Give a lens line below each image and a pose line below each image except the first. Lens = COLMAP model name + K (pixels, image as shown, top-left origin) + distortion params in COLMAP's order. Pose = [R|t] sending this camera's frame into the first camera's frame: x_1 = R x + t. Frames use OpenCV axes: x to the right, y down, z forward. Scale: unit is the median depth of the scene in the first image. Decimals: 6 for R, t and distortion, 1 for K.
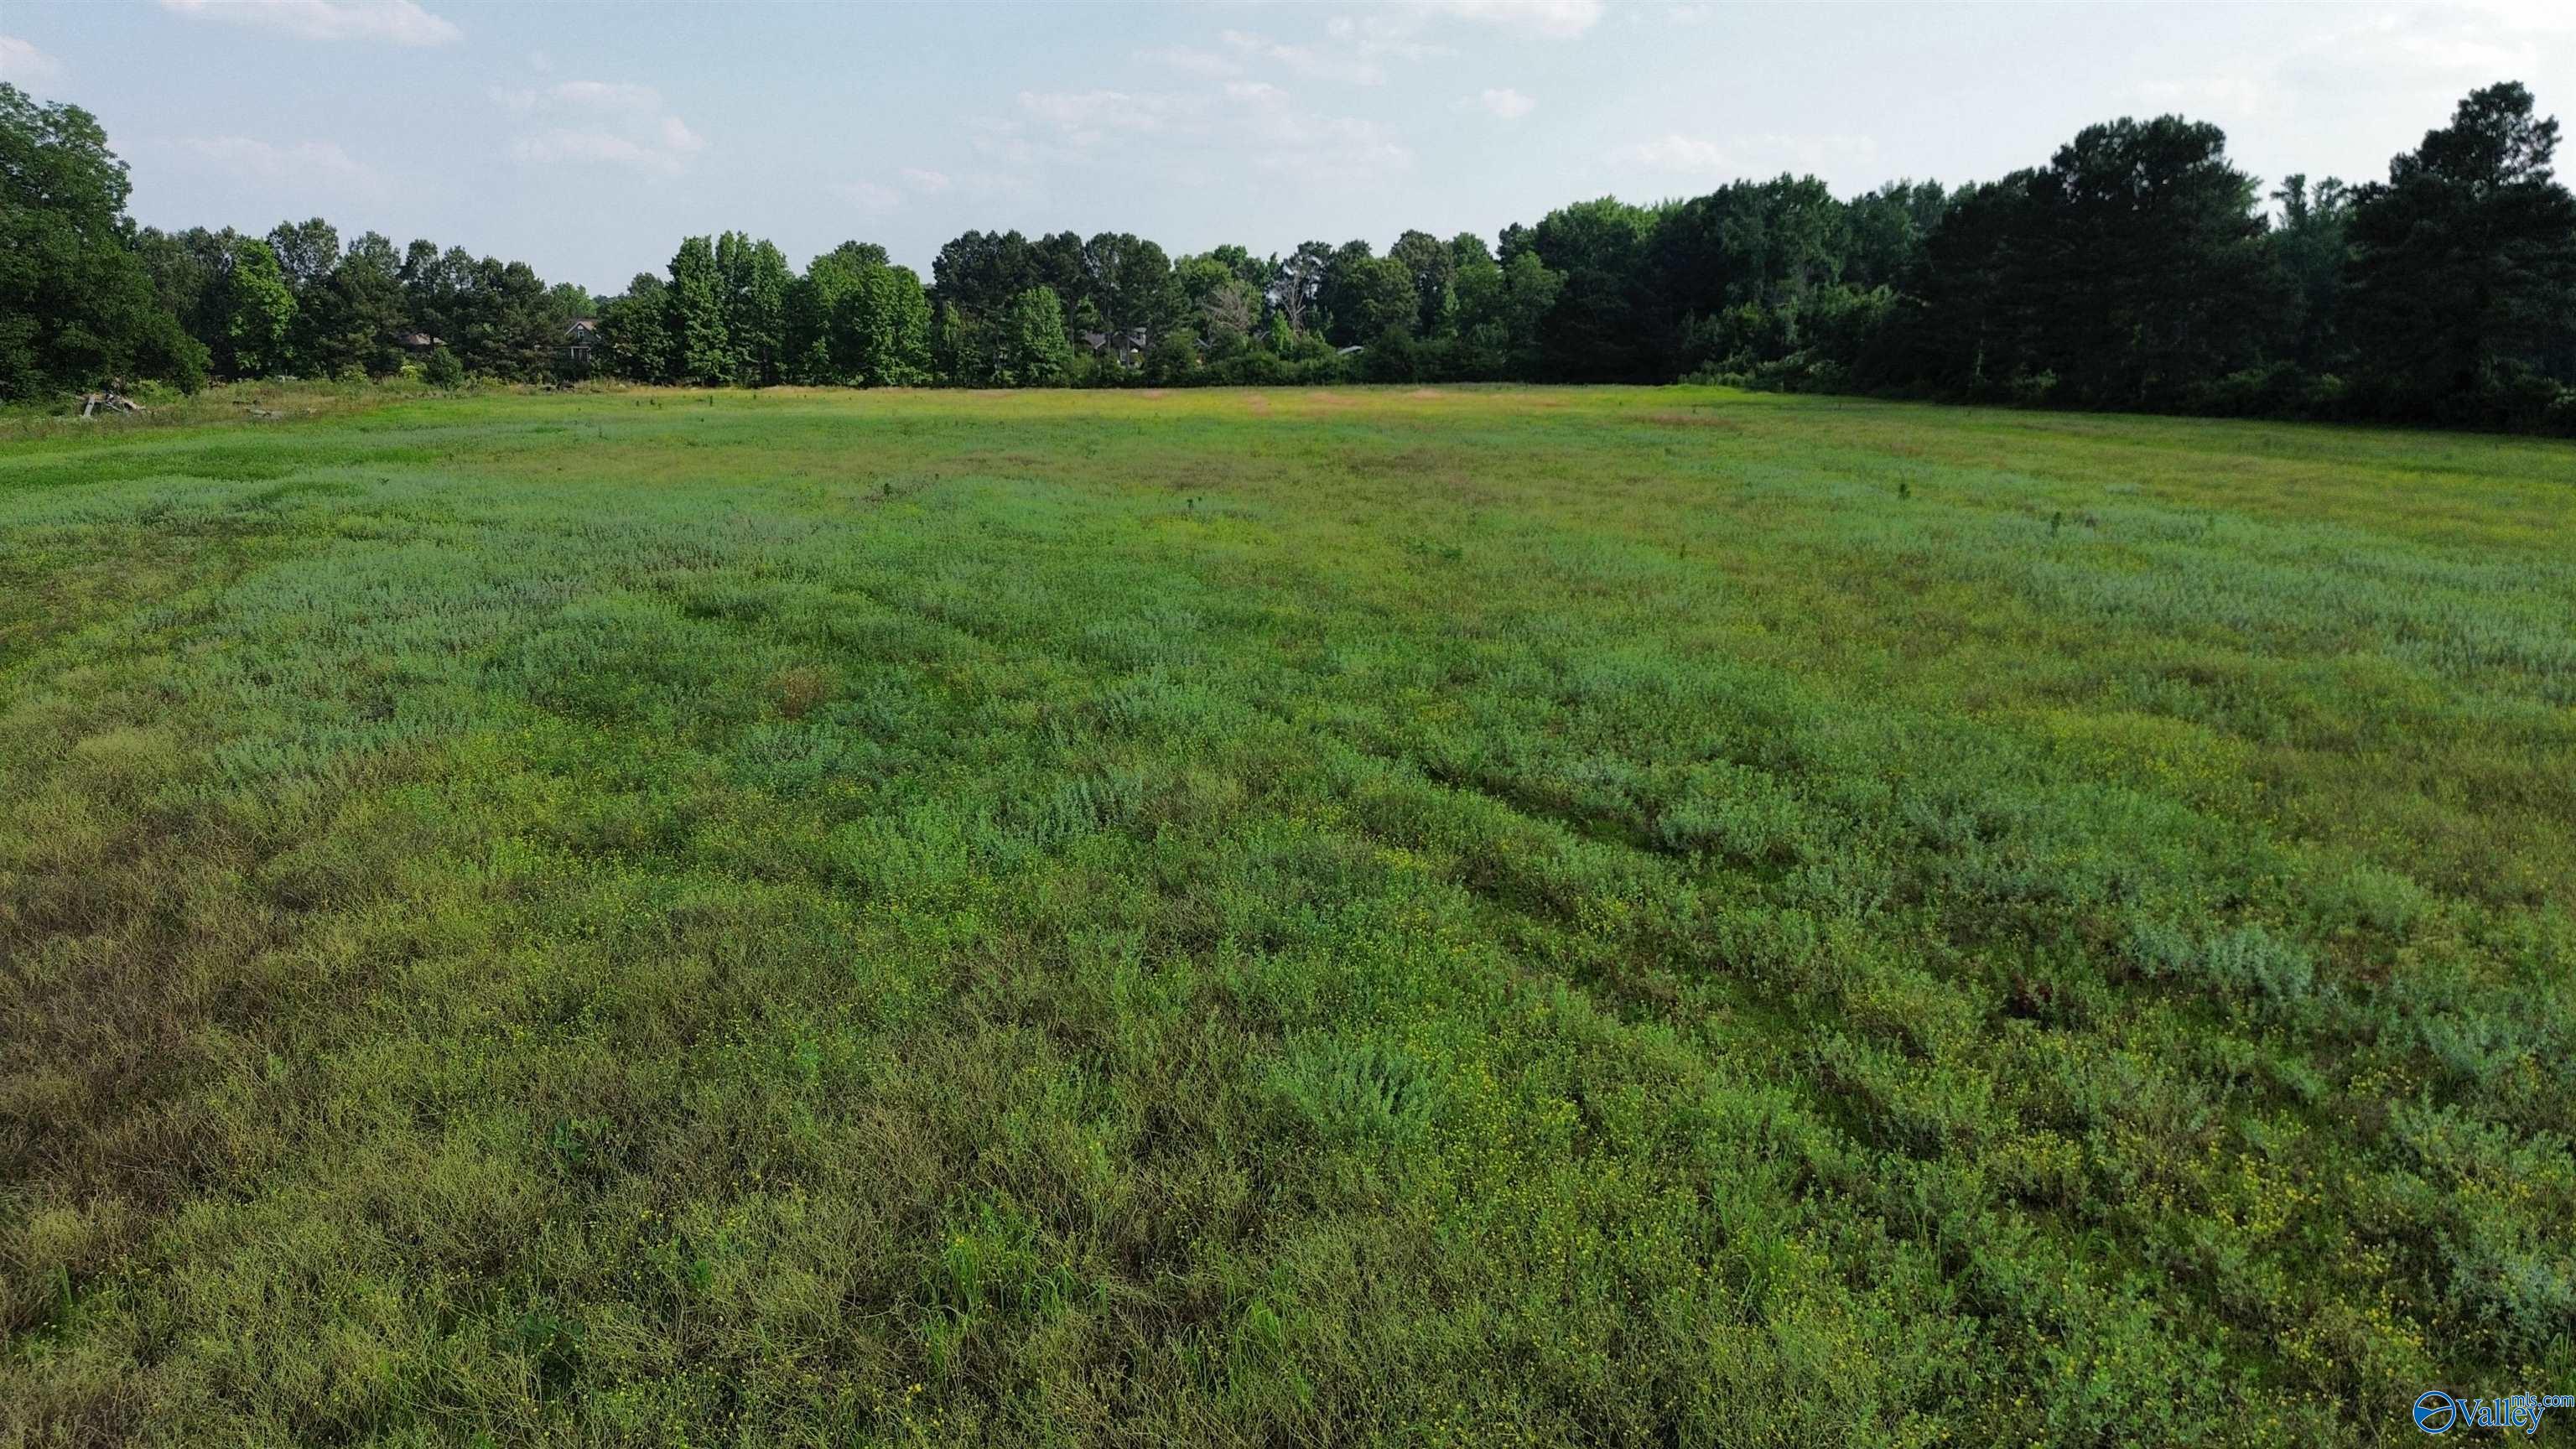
lens RADIAL K [[1820.6, 0, 1293.2], [0, 1820.6, 729.0], [0, 0, 1]] dist [0.066894, -0.059382]
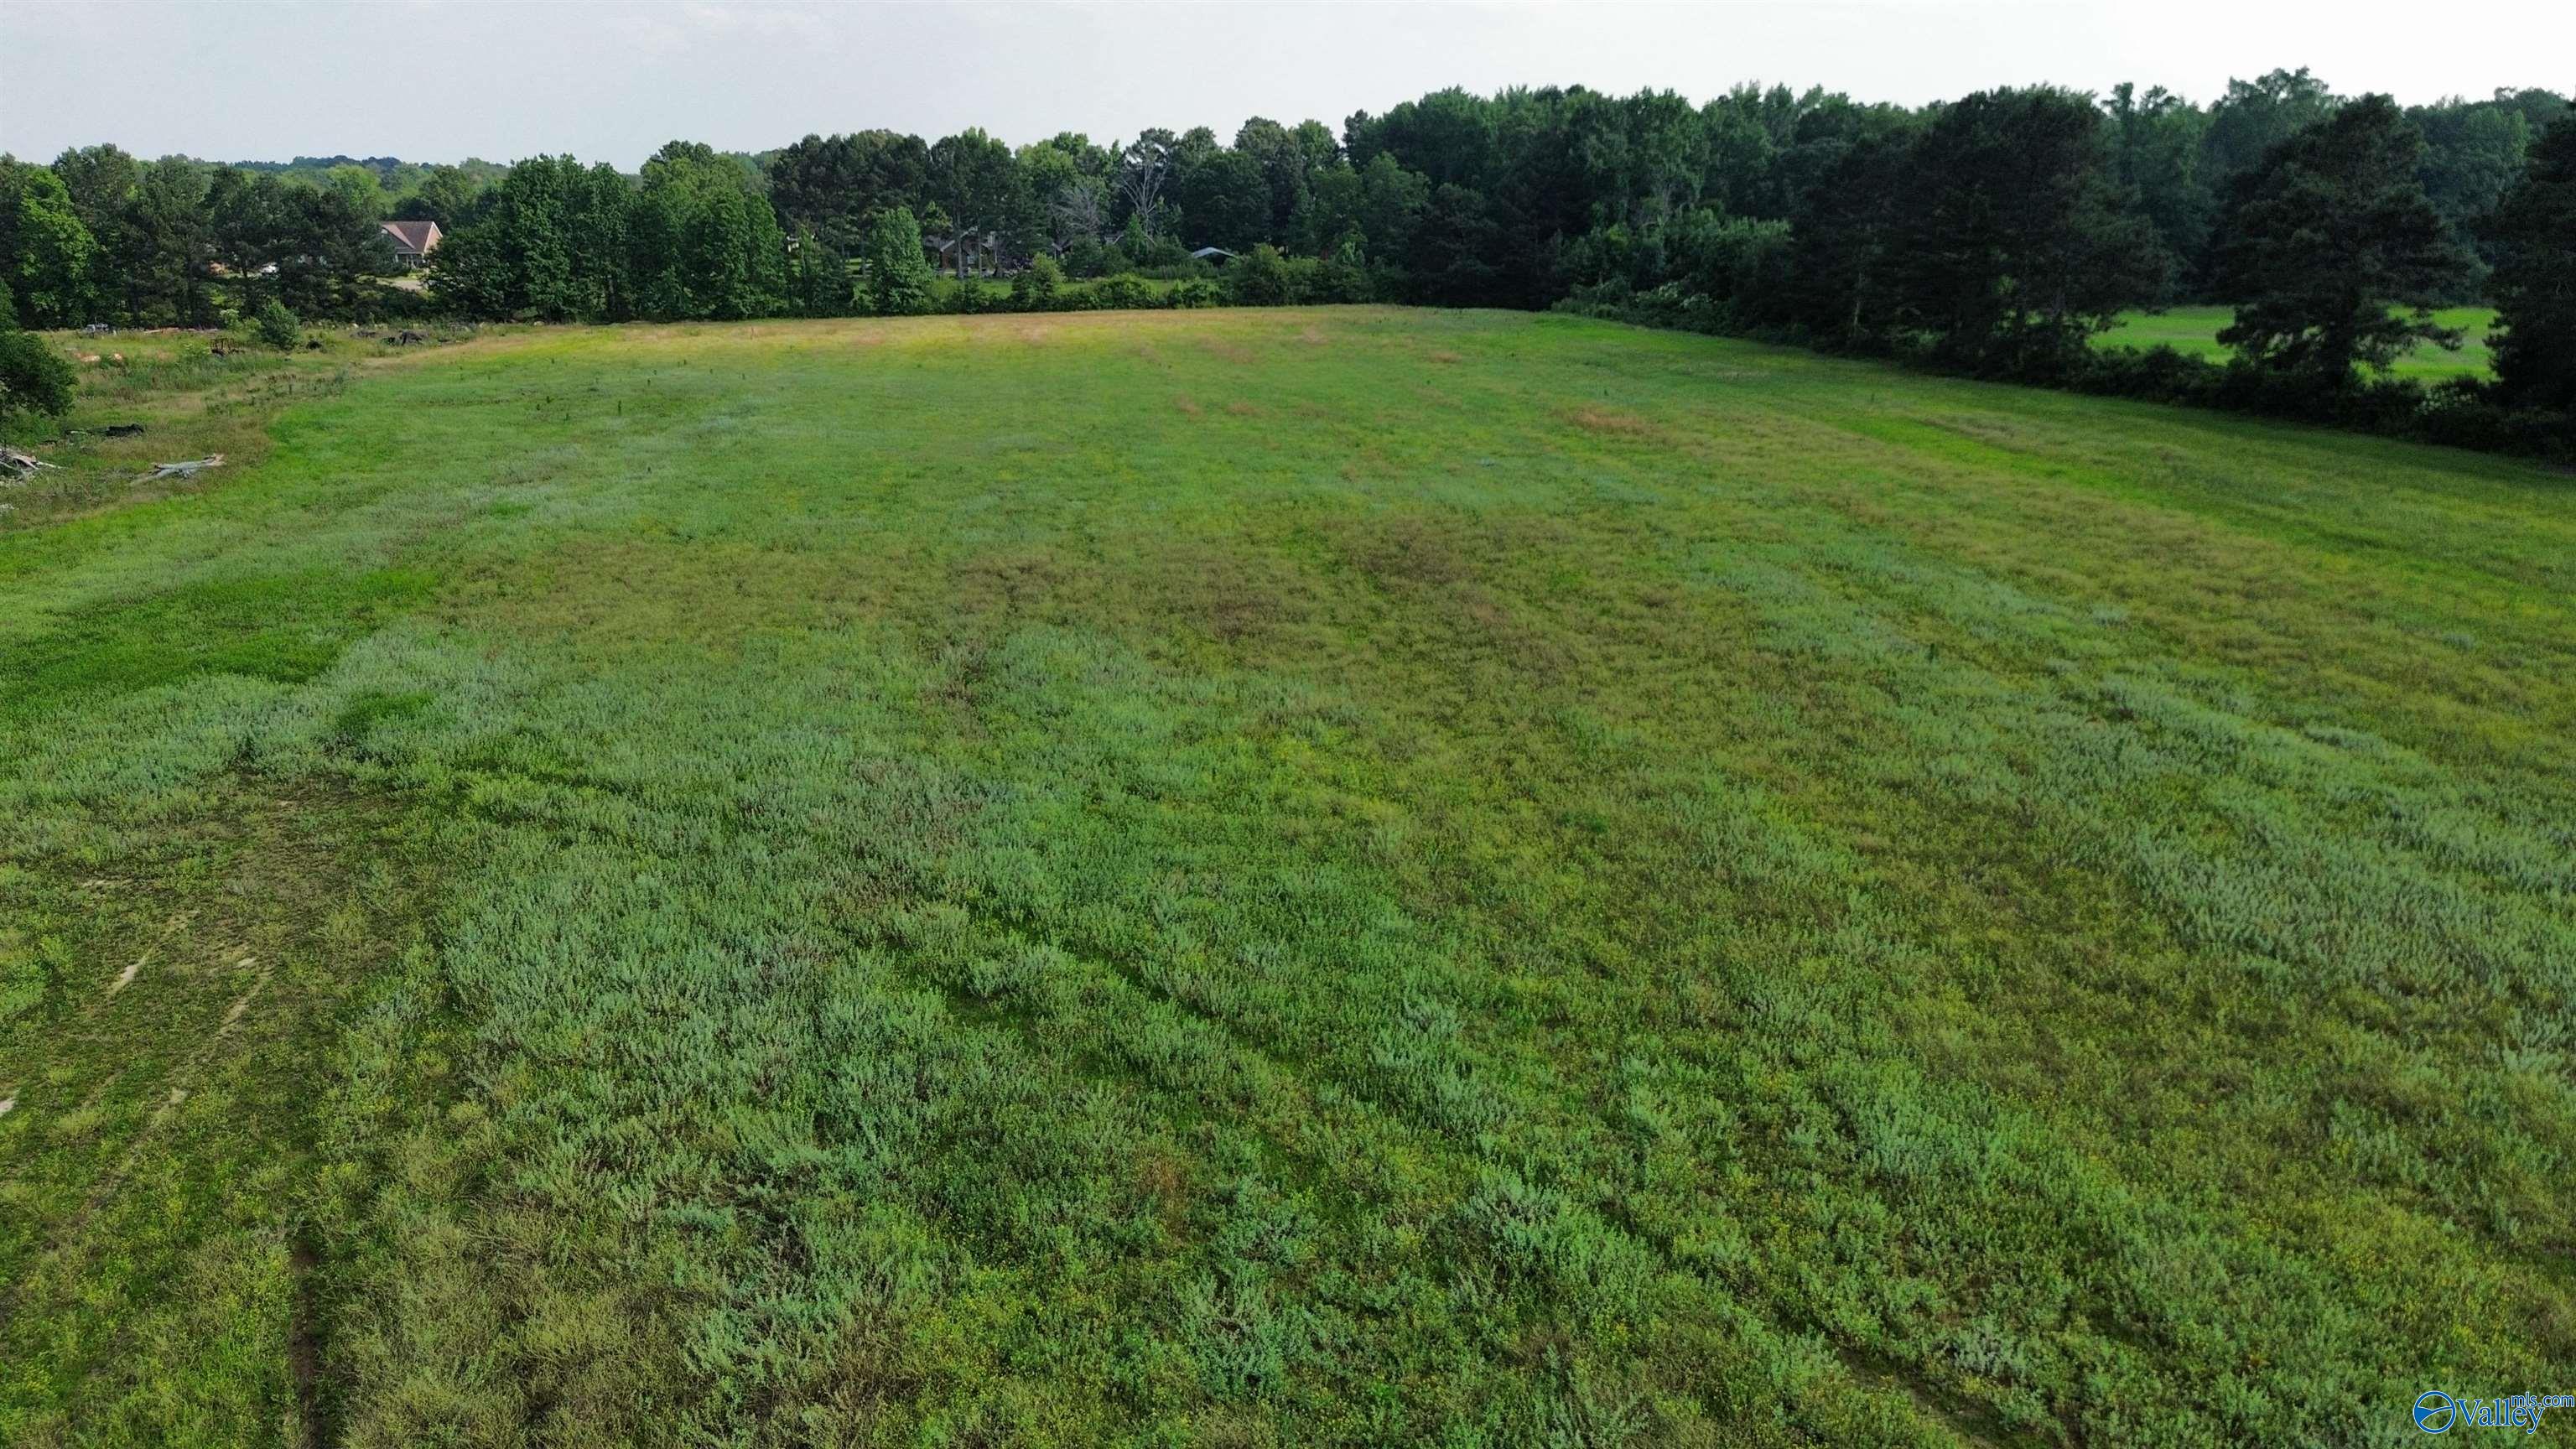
lens RADIAL K [[1820.6, 0, 1293.2], [0, 1820.6, 729.0], [0, 0, 1]] dist [0.066894, -0.059382]
pose [[0.995102, -0.035672, 0.092193, -0.029510], [0.028322, 0.996406, 0.079836, -0.038600], [-0.094710, -0.076834, 0.992535, -0.006038]]
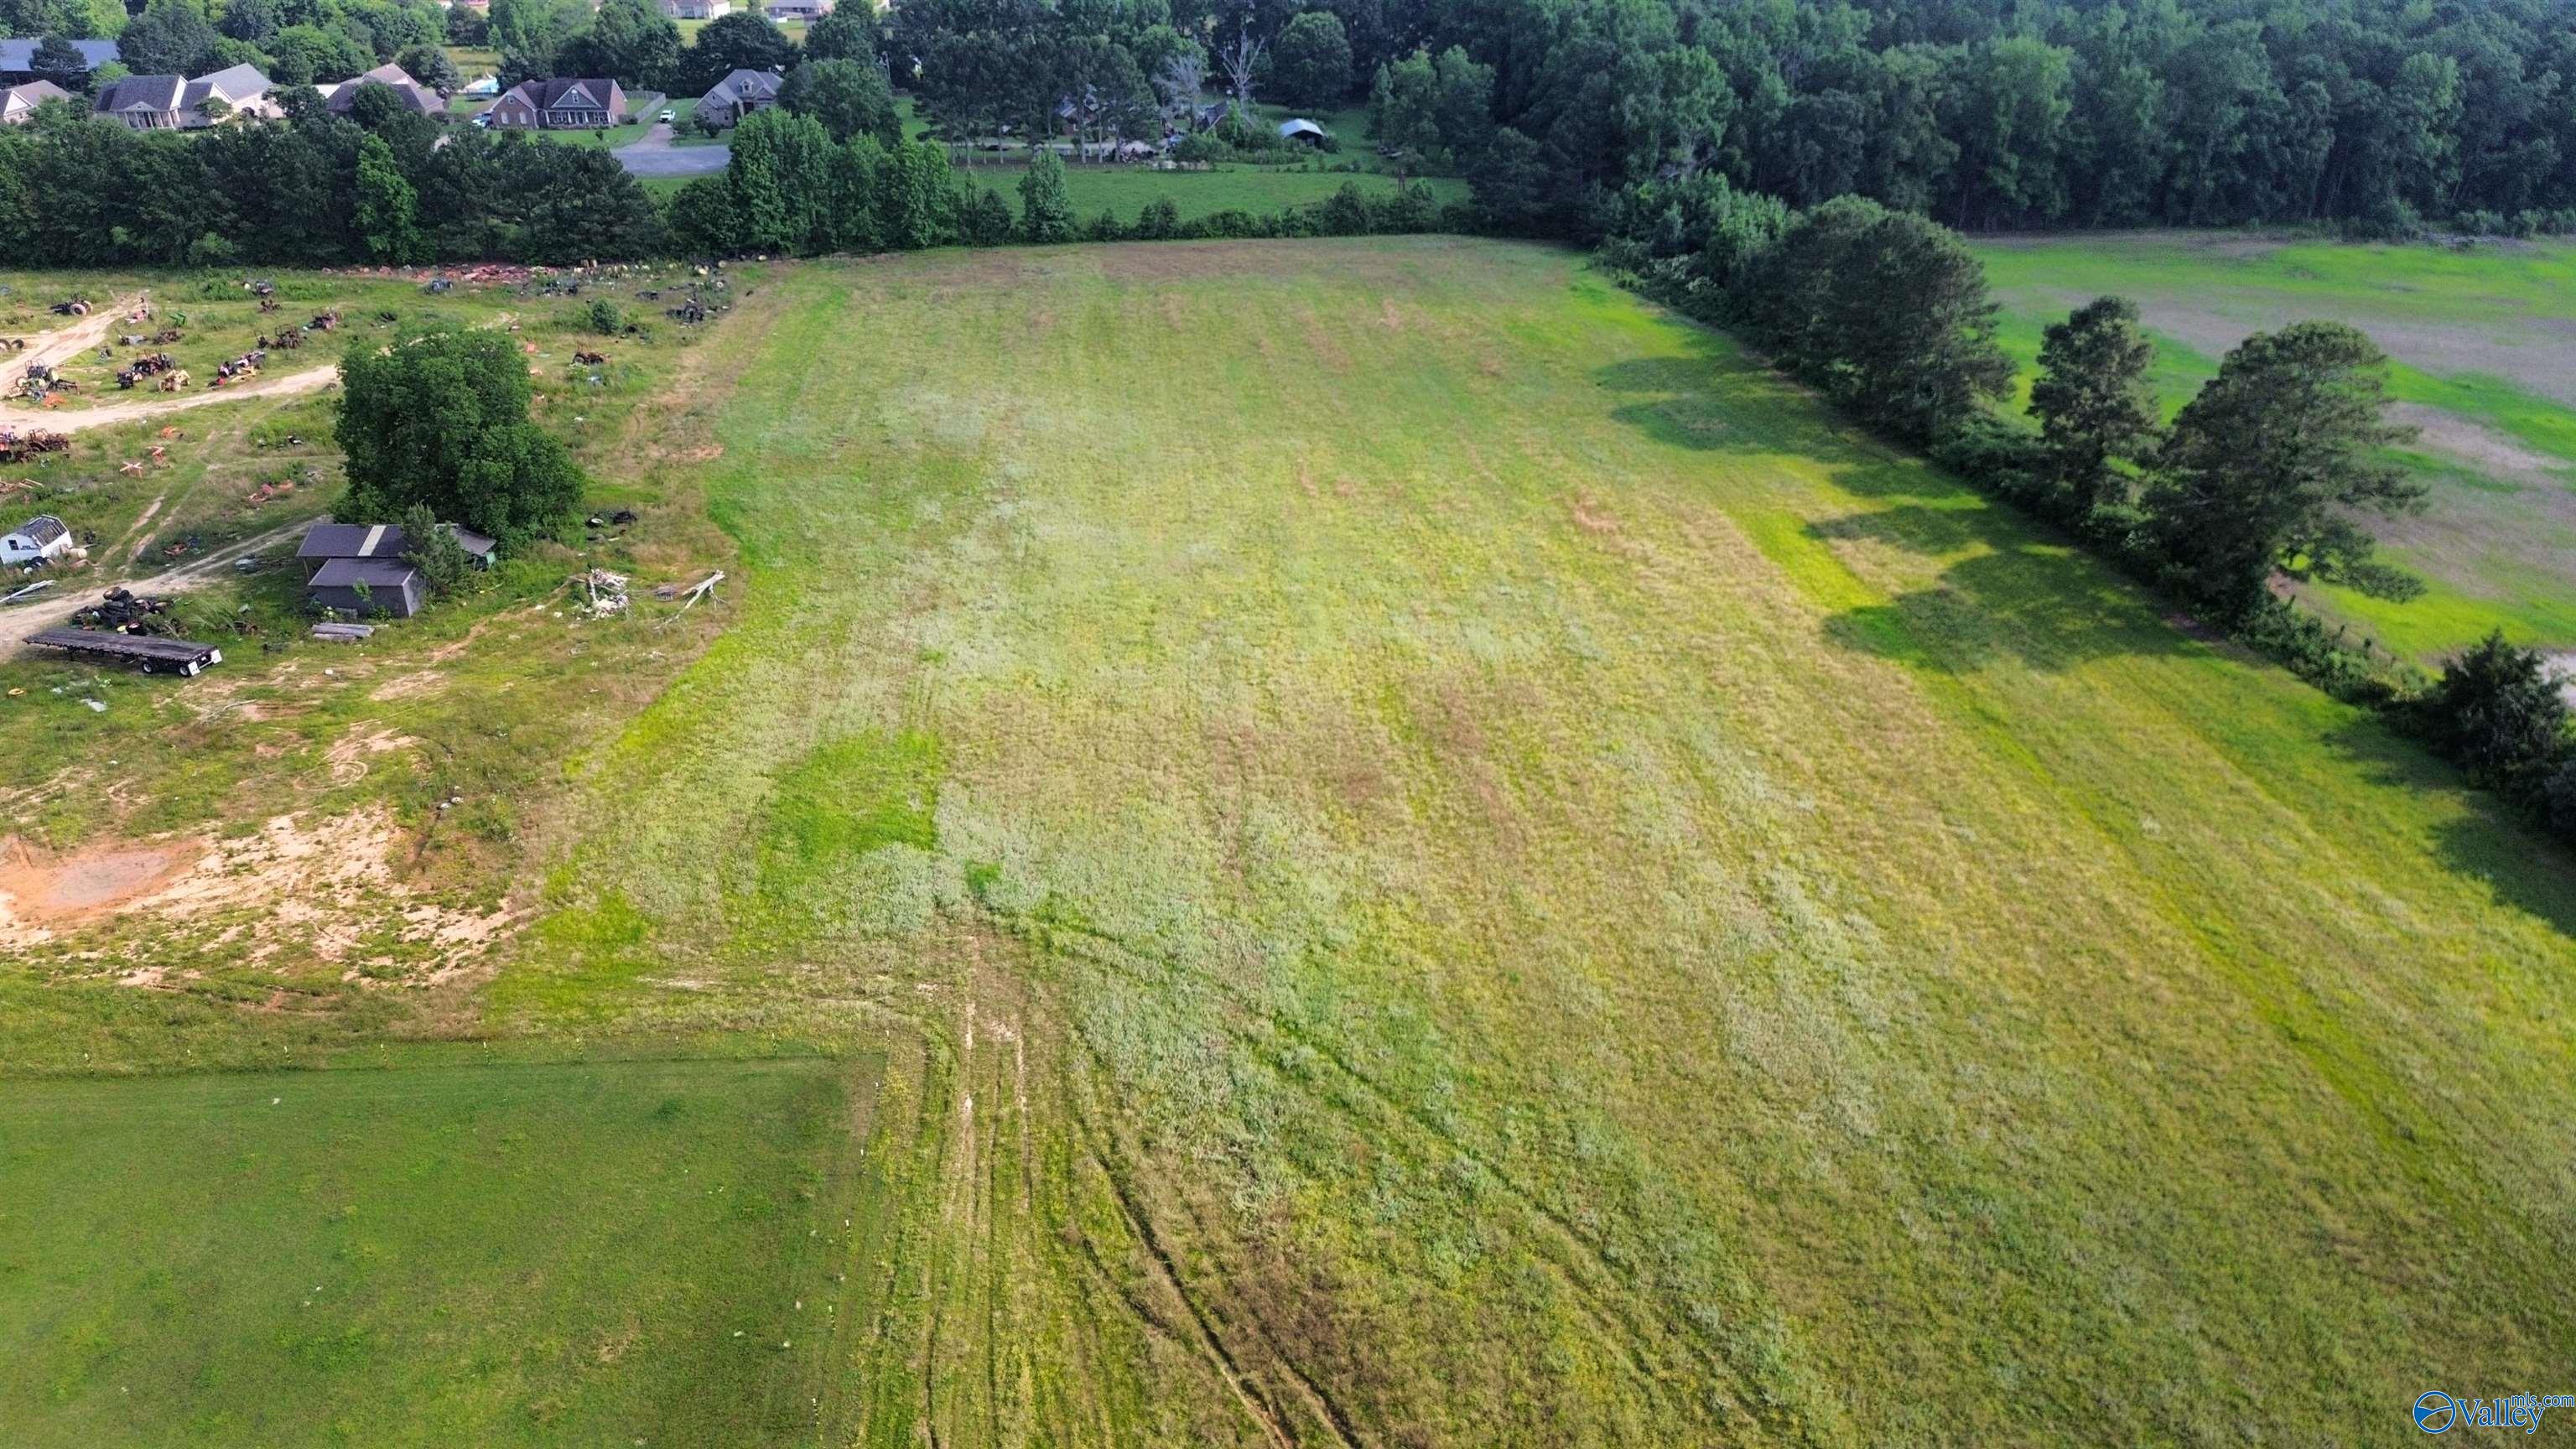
lens RADIAL K [[1803.6, 0, 1288.0], [0, 1803.6, 724.5], [0, 0, 1]] dist [0.112754, -0.131541]
pose [[0.998083, -0.027948, 0.055214, -0.059944], [0.013436, 0.968796, 0.247494, -0.175326], [-0.060408, -0.246278, 0.967315, -0.225810]]
